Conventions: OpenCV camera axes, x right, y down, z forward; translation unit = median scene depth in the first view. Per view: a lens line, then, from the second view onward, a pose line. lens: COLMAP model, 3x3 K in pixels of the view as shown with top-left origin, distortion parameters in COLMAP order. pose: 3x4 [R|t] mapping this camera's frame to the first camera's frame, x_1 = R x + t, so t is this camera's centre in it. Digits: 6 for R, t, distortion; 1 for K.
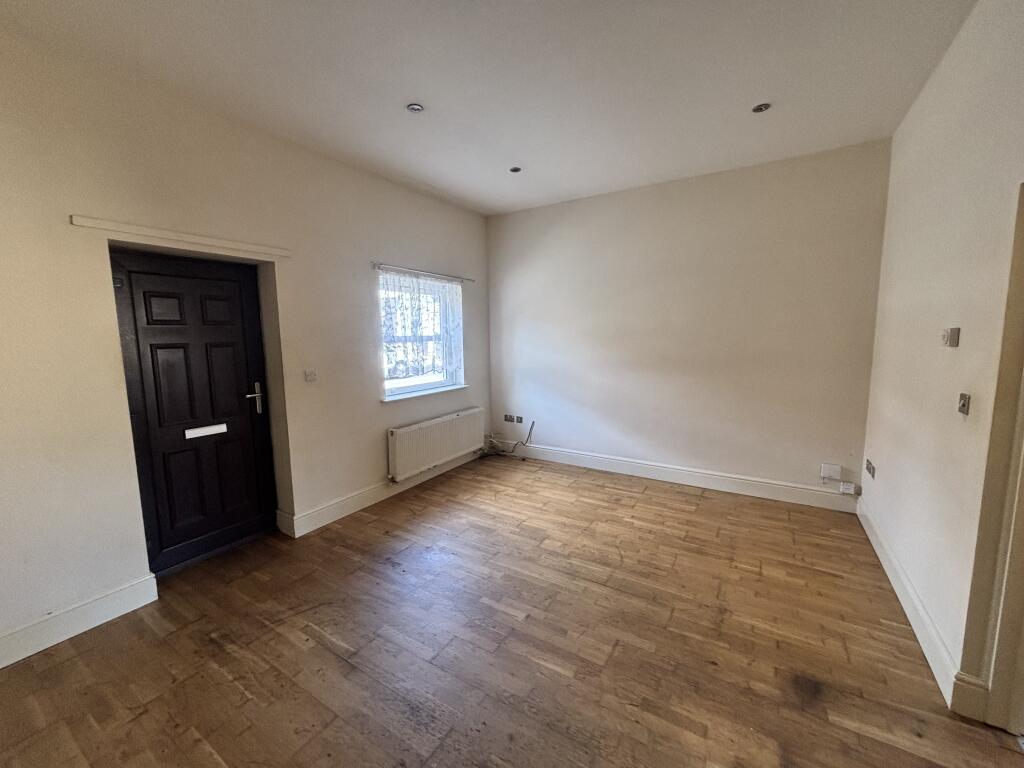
lens RADIAL K [[413.8, 0, 513.4], [0, 413.8, 382.6], [0, 0, 1]] dist [0.002471, -0.000460]
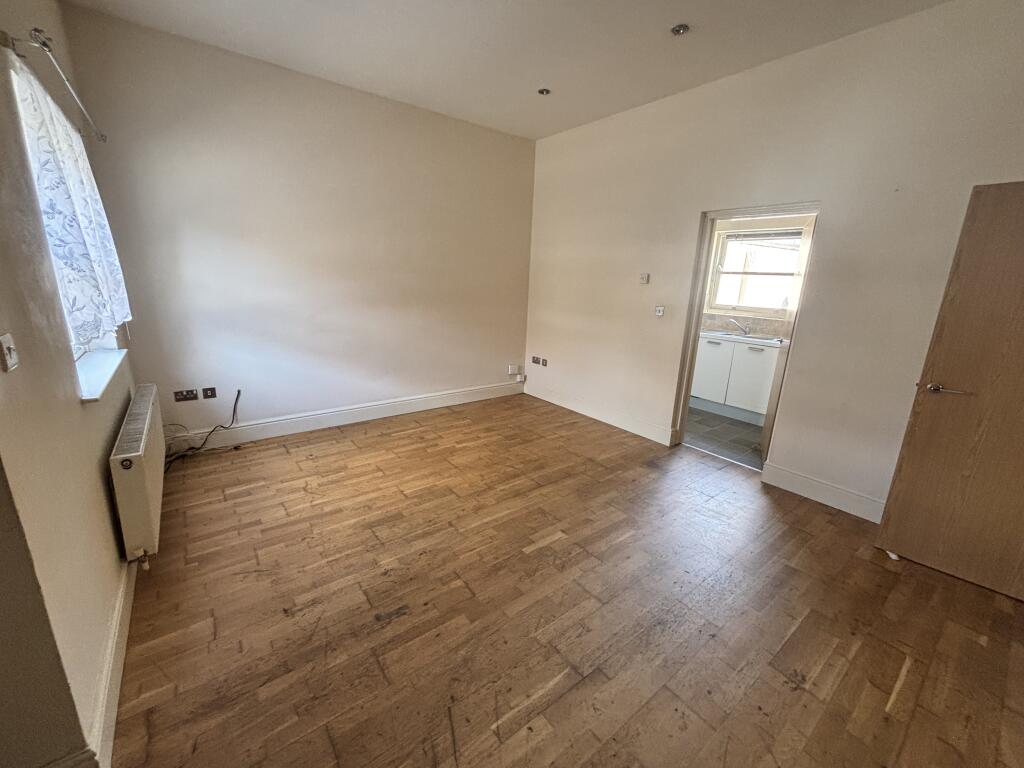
lens RADIAL K [[413.8, 0, 513.4], [0, 413.8, 382.6], [0, 0, 1]] dist [0.002471, -0.000460]
pose [[0.337734, -0.207071, 0.918182, -0.557134], [0.071912, 0.978326, 0.194184, -0.023709], [-0.938491, 0.000445, 0.345304, 0.448060]]
